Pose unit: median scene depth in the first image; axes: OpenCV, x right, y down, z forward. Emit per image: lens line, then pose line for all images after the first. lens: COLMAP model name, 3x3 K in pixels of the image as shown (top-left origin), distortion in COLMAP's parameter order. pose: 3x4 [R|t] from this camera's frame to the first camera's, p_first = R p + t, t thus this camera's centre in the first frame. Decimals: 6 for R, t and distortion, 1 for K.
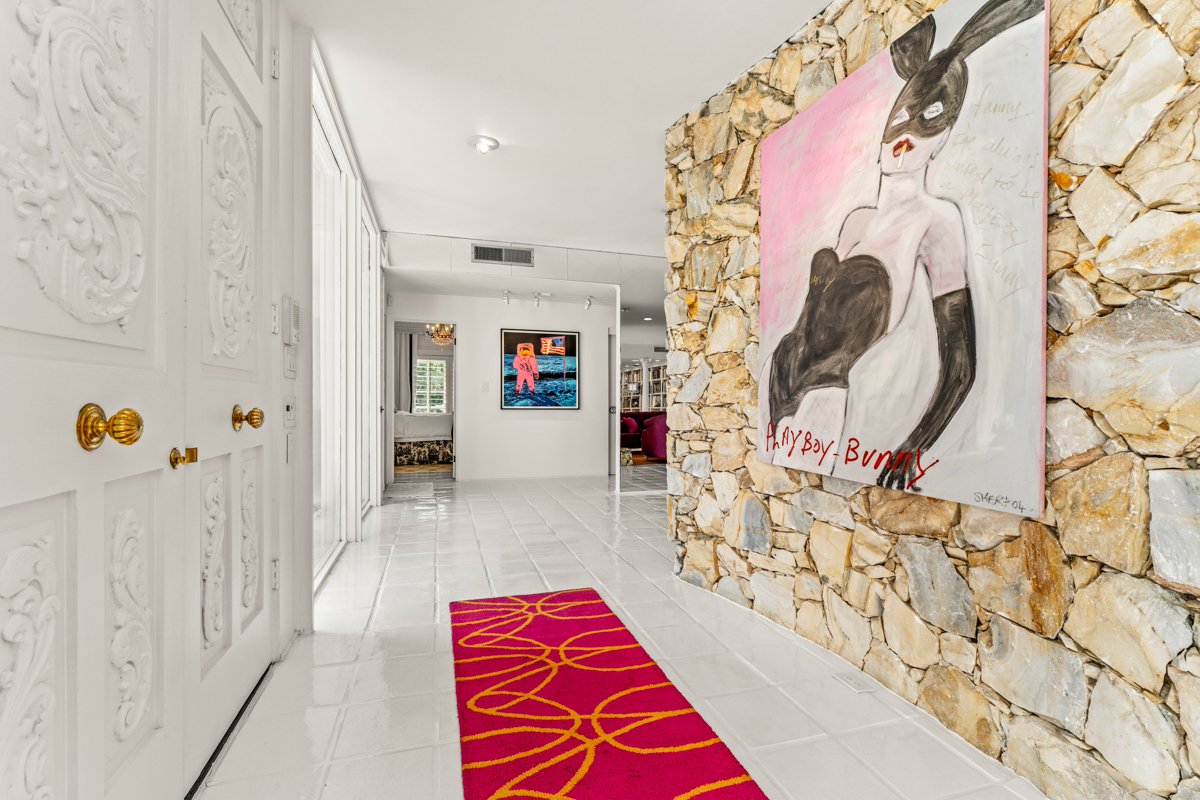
lens RADIAL K [[505.4, 0, 599.4], [0, 505.4, 393.7], [0, 0, 1]] dist [0.003392, -0.000281]
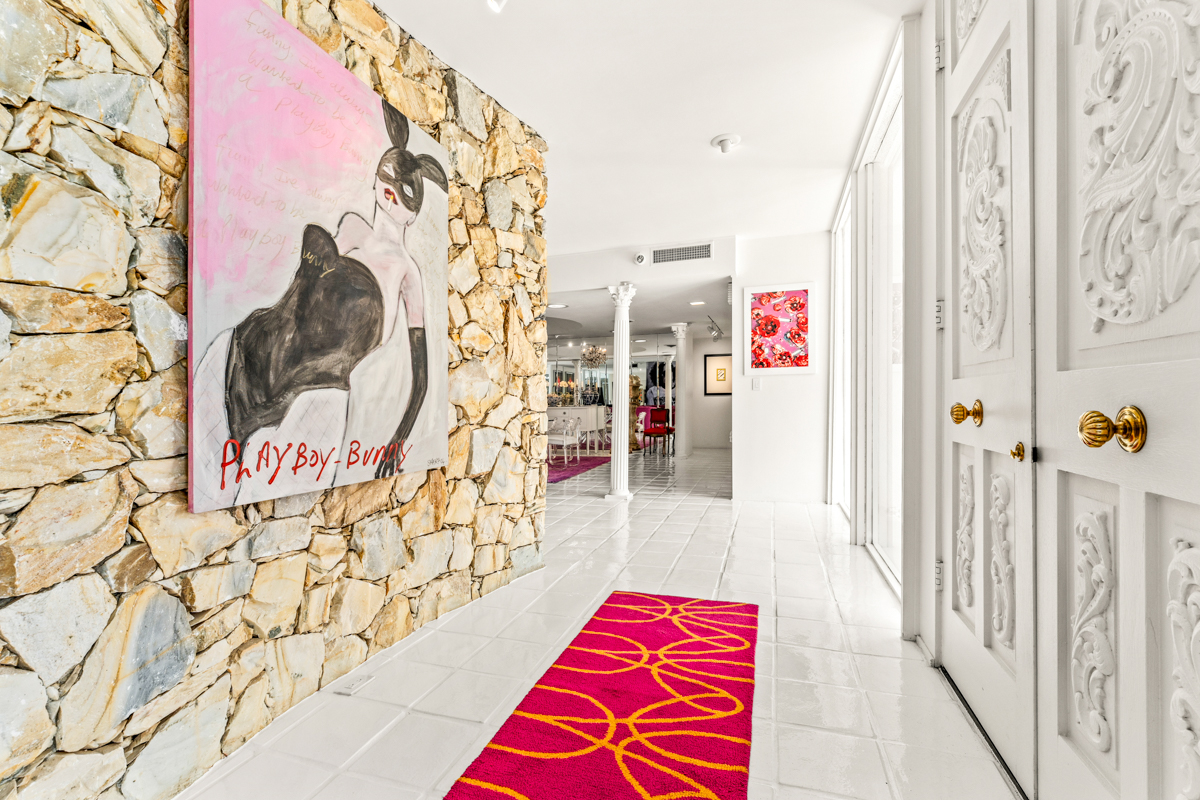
lens RADIAL K [[505.4, 0, 601.0], [0, 505.4, 404.0], [0, 0, 1]] dist [0.003392, -0.000281]
pose [[-0.800787, 0.002502, 0.598944, -0.510513], [0.002341, 0.999997, -0.001048, 0.018715], [-0.598945, 0.000563, -0.800790, 1.580107]]
